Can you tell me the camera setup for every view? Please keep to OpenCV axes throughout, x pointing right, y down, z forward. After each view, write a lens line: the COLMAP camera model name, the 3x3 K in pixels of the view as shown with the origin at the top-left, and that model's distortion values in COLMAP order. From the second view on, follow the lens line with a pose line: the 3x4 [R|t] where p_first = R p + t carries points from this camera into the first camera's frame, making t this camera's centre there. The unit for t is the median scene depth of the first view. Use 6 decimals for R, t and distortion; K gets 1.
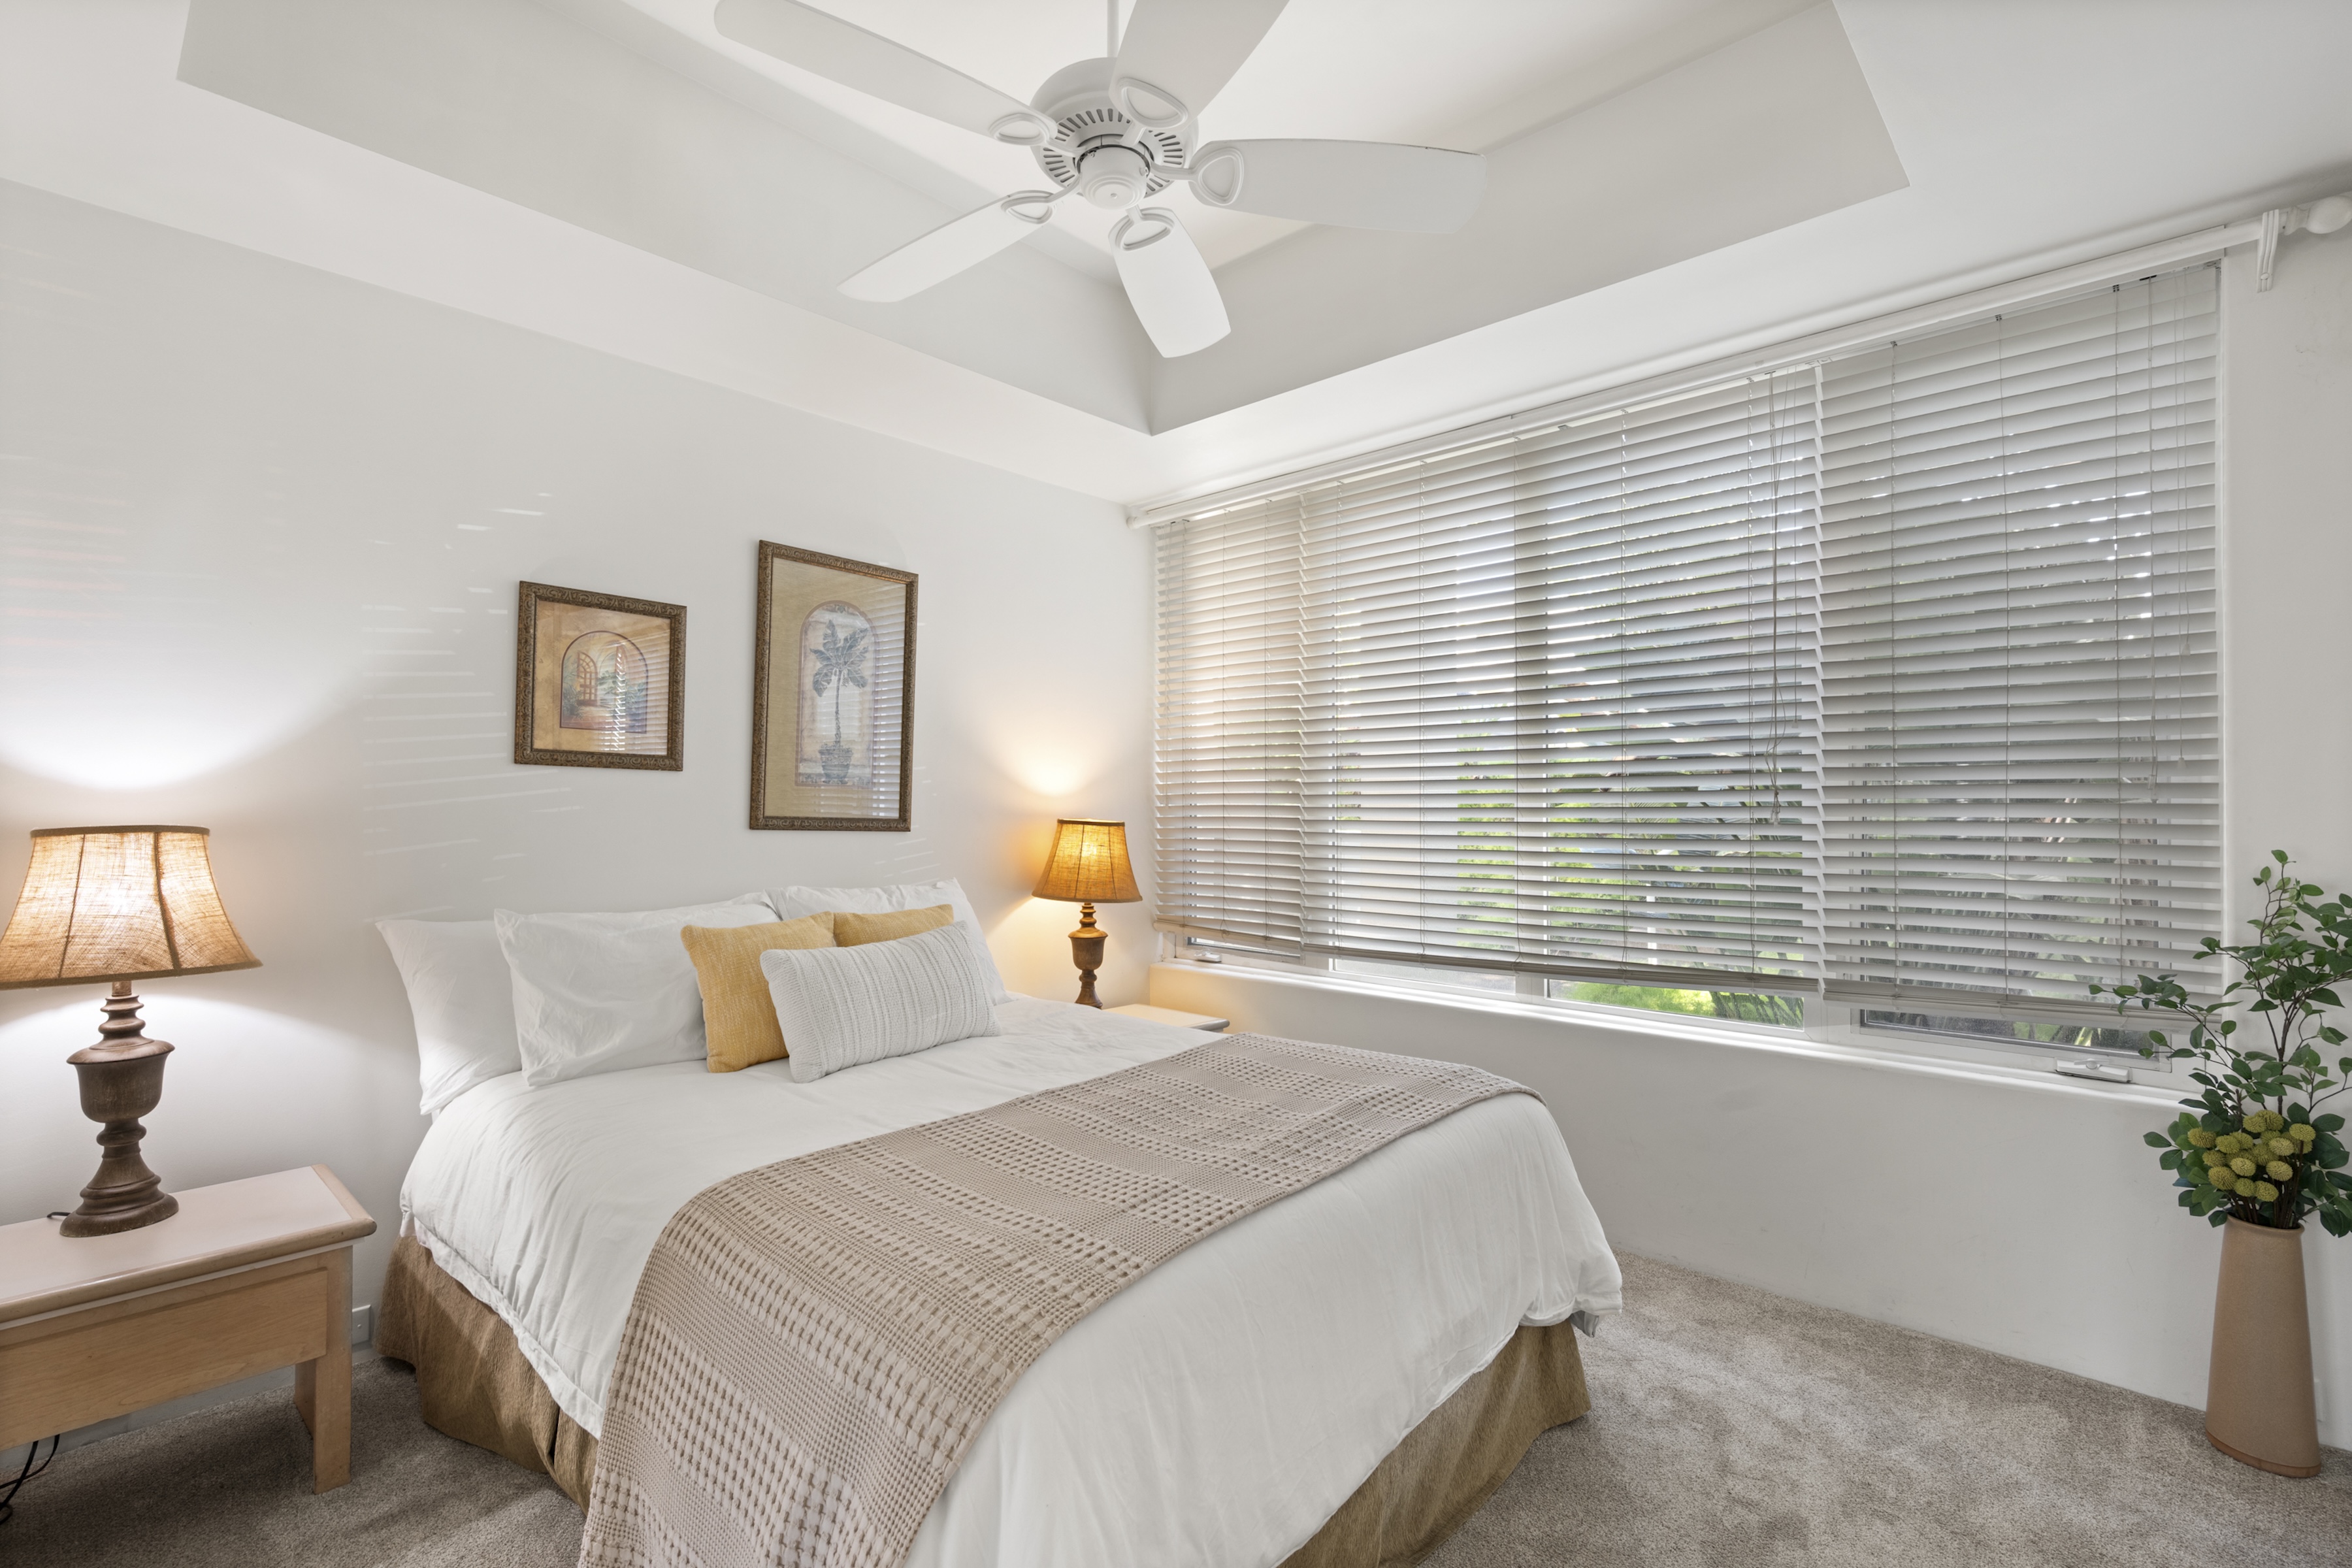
lens RADIAL K [[1062.5, 0, 1179.3], [0, 1062.5, 799.4], [0, 0, 1]] dist [-0.000346, 0.000216]
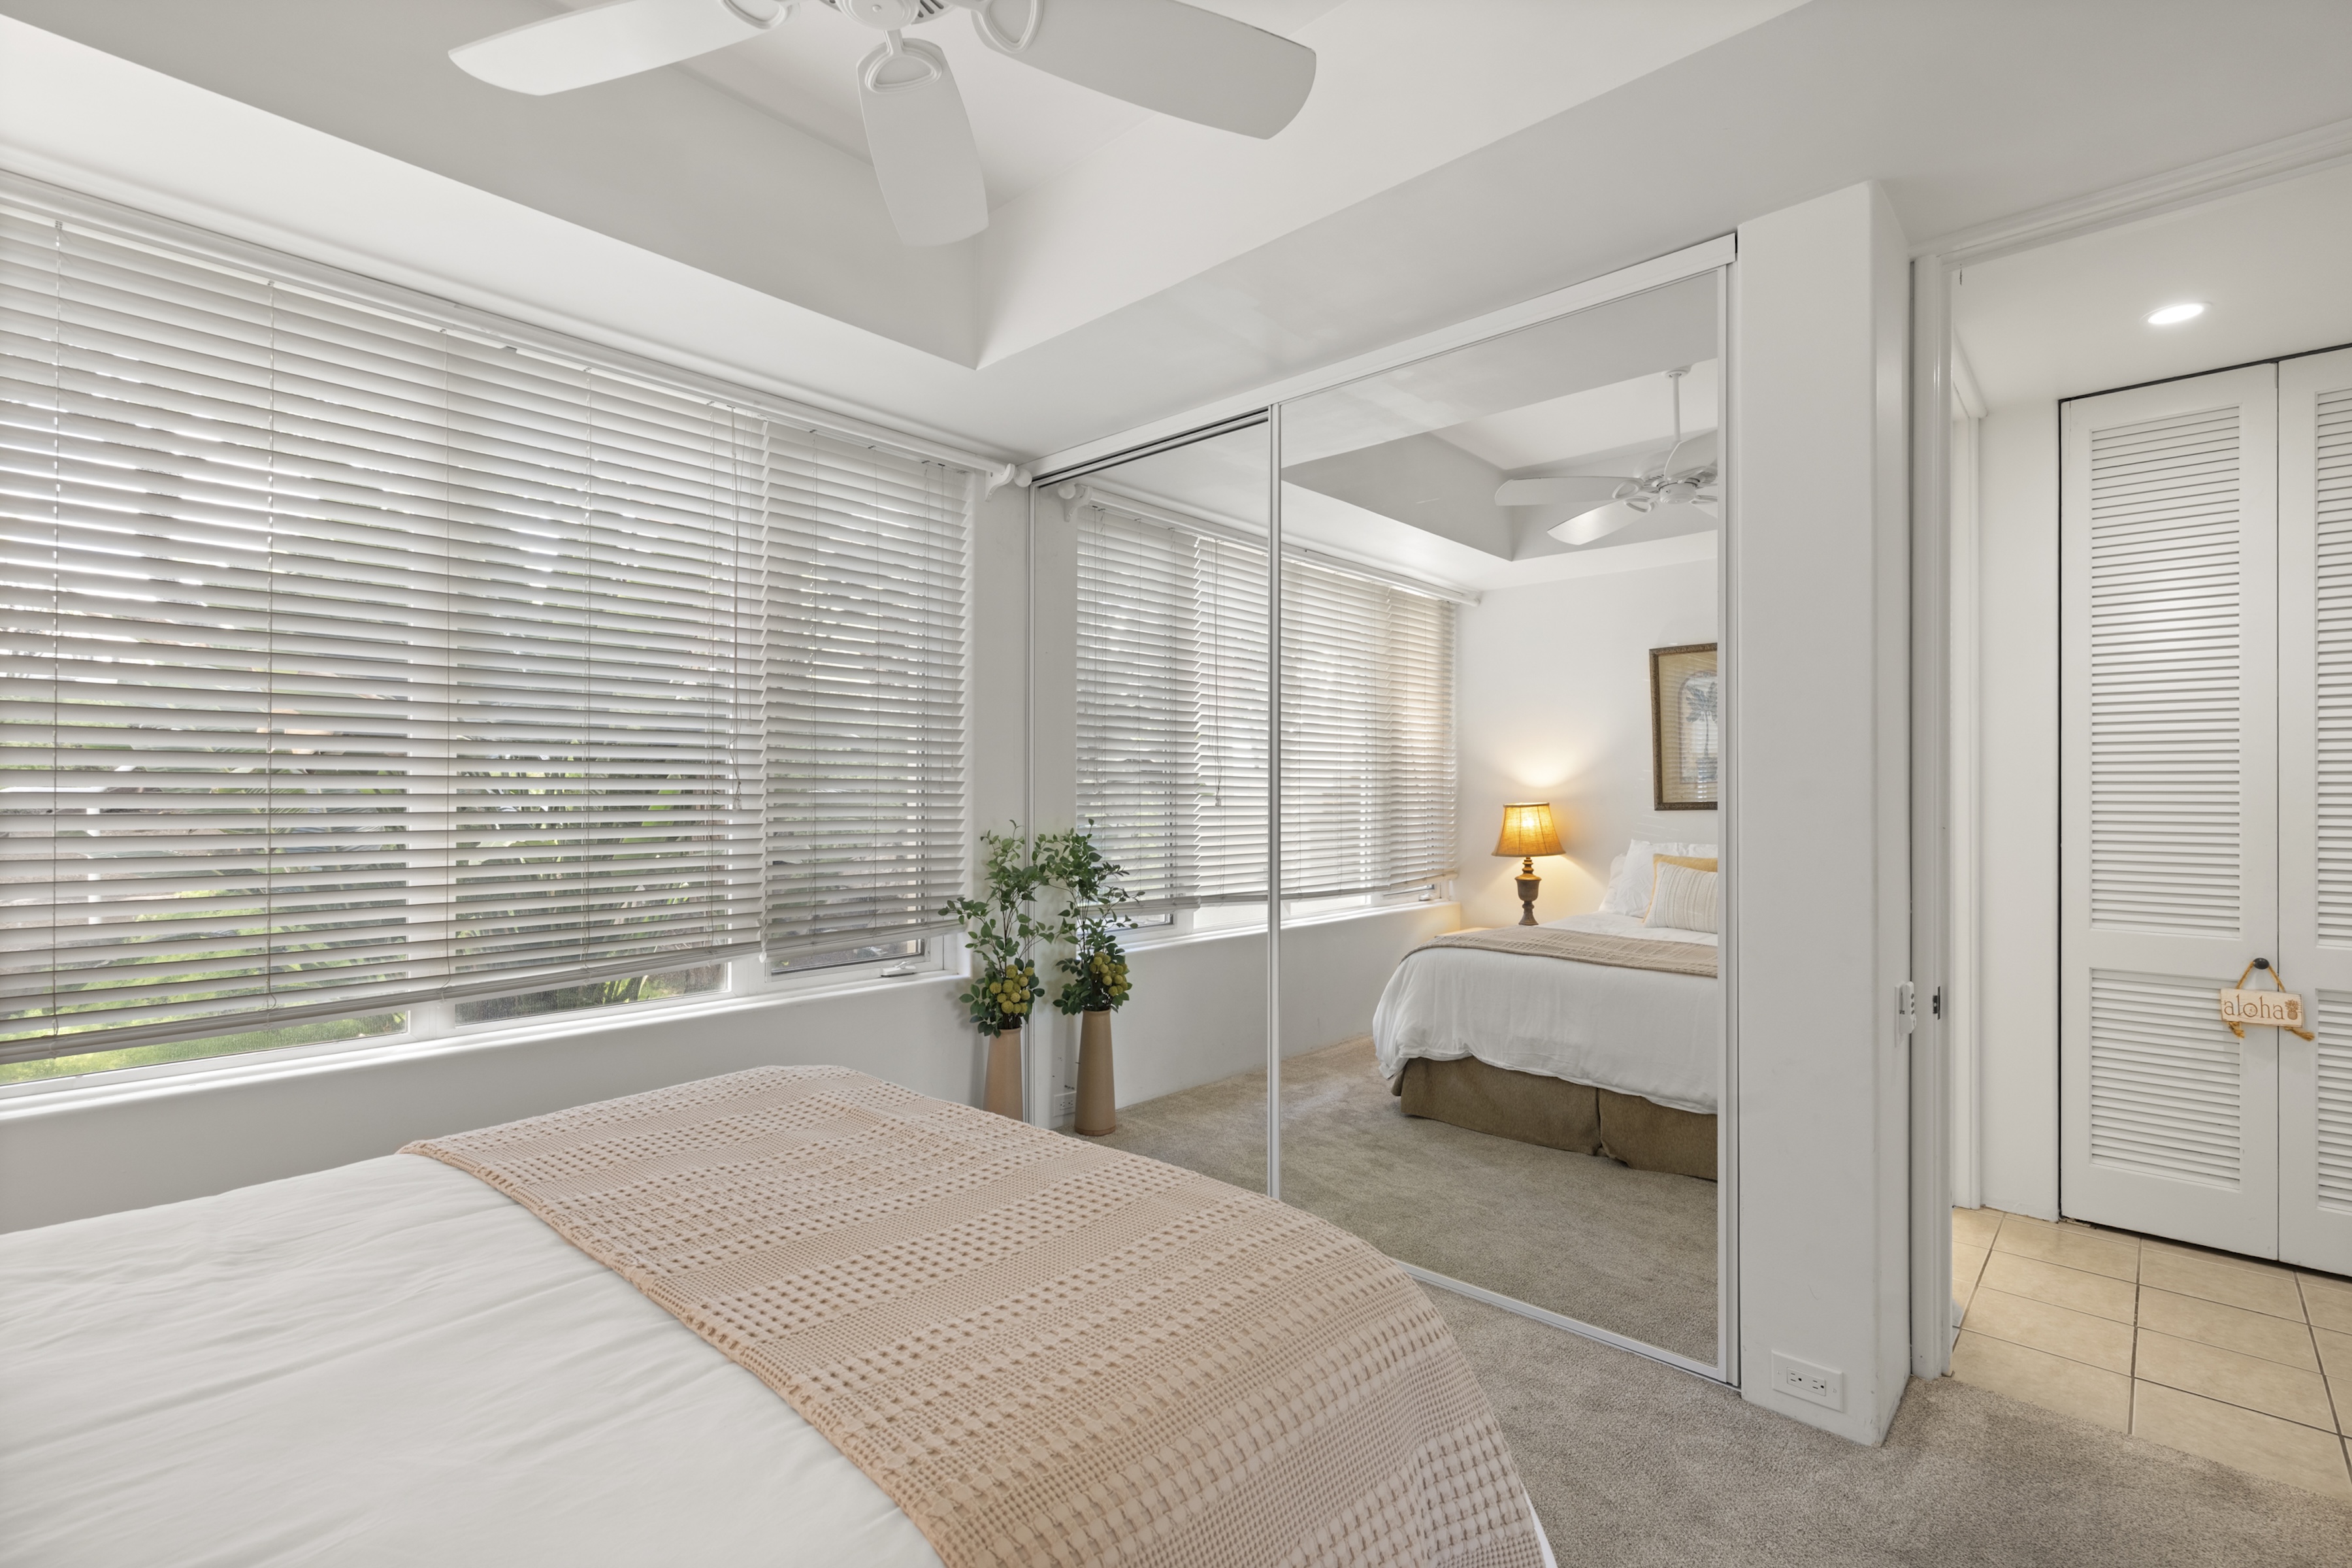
lens RADIAL K [[1062.5, 0, 1179.3], [0, 1062.5, 799.4], [0, 0, 1]] dist [-0.000346, 0.000216]
pose [[0.001687, -0.001306, 0.999998, -1.592228], [-0.010363, 0.999945, 0.001323, 0.016038], [-0.999945, -0.010365, 0.001673, 1.475585]]
